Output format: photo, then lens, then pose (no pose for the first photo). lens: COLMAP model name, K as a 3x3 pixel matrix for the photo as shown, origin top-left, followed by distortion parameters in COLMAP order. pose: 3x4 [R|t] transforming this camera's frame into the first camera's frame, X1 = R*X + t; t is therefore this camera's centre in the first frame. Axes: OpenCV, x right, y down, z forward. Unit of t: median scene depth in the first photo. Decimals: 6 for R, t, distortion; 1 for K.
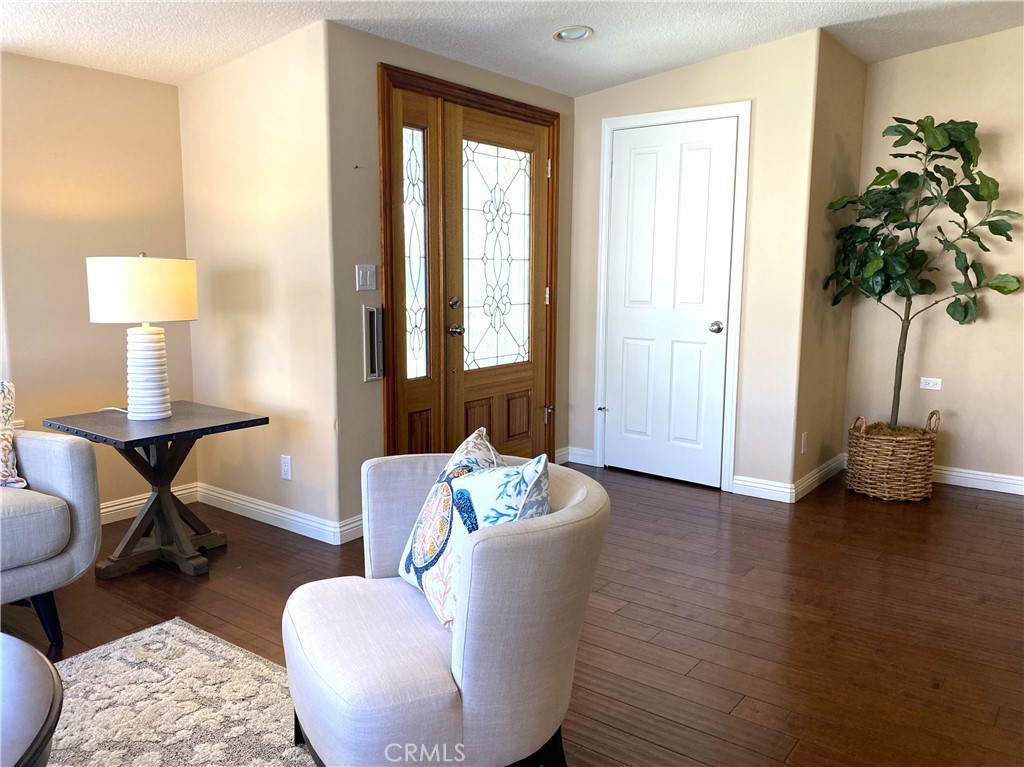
lens RADIAL K [[778.3, 0, 515.5], [0, 778.3, 382.0], [0, 0, 1]] dist [0.015813, -0.017108]
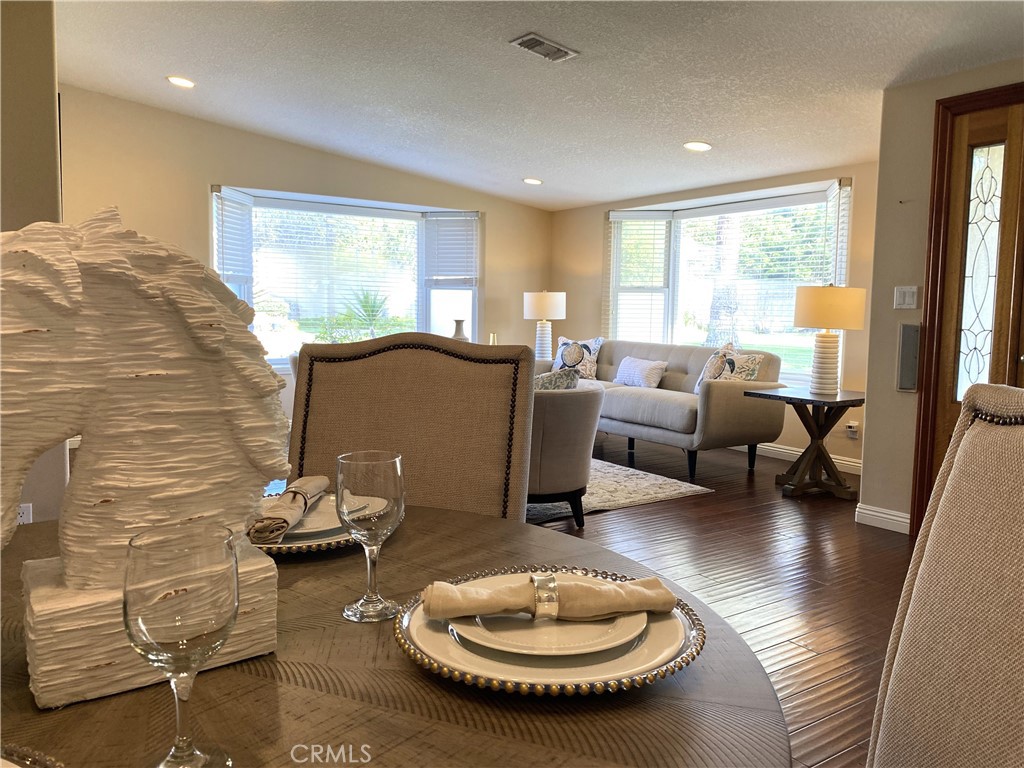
lens RADIAL K [[778.3, 0, 510.8], [0, 778.3, 384.5], [0, 0, 1]] dist [0.015813, -0.017108]
pose [[-0.321624, 0.070911, -0.944209, 1.045664], [-0.168710, 0.976944, 0.130836, -0.062757], [0.931716, 0.201377, -0.302245, 0.830206]]
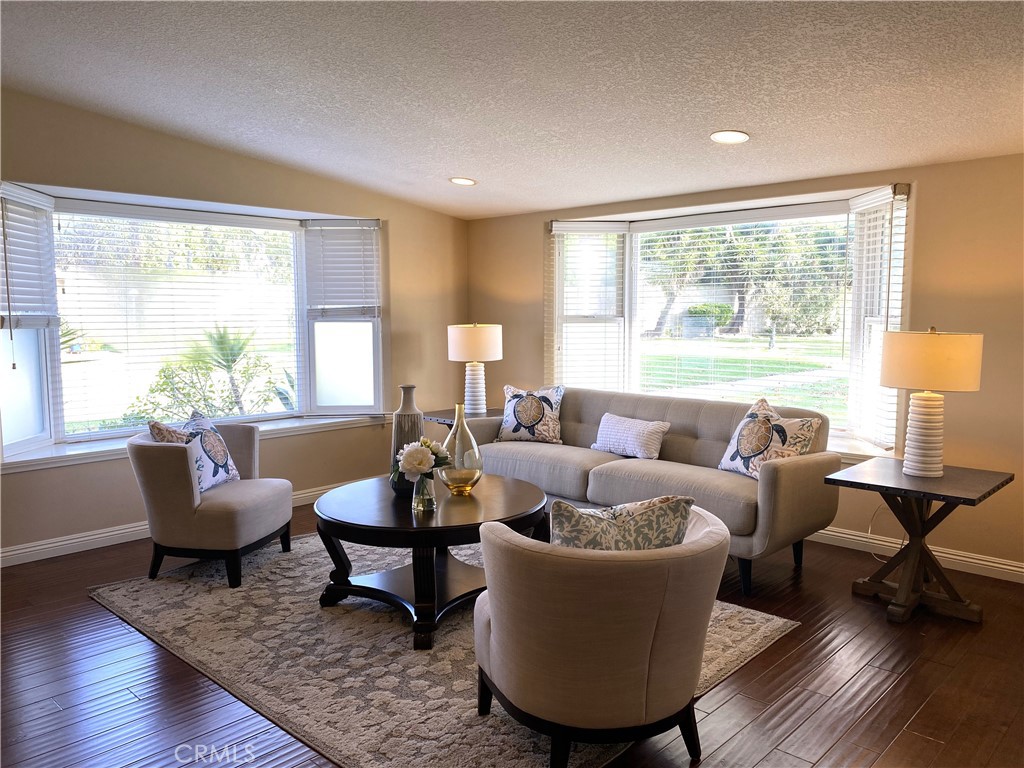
lens RADIAL K [[778.3, 0, 516.6], [0, 778.3, 384.2], [0, 0, 1]] dist [0.015813, -0.017108]
pose [[-0.100942, 0.075345, -0.992035, 0.627716], [-0.153926, 0.983939, 0.090392, -0.086217], [0.982913, 0.161824, -0.087724, 0.479489]]
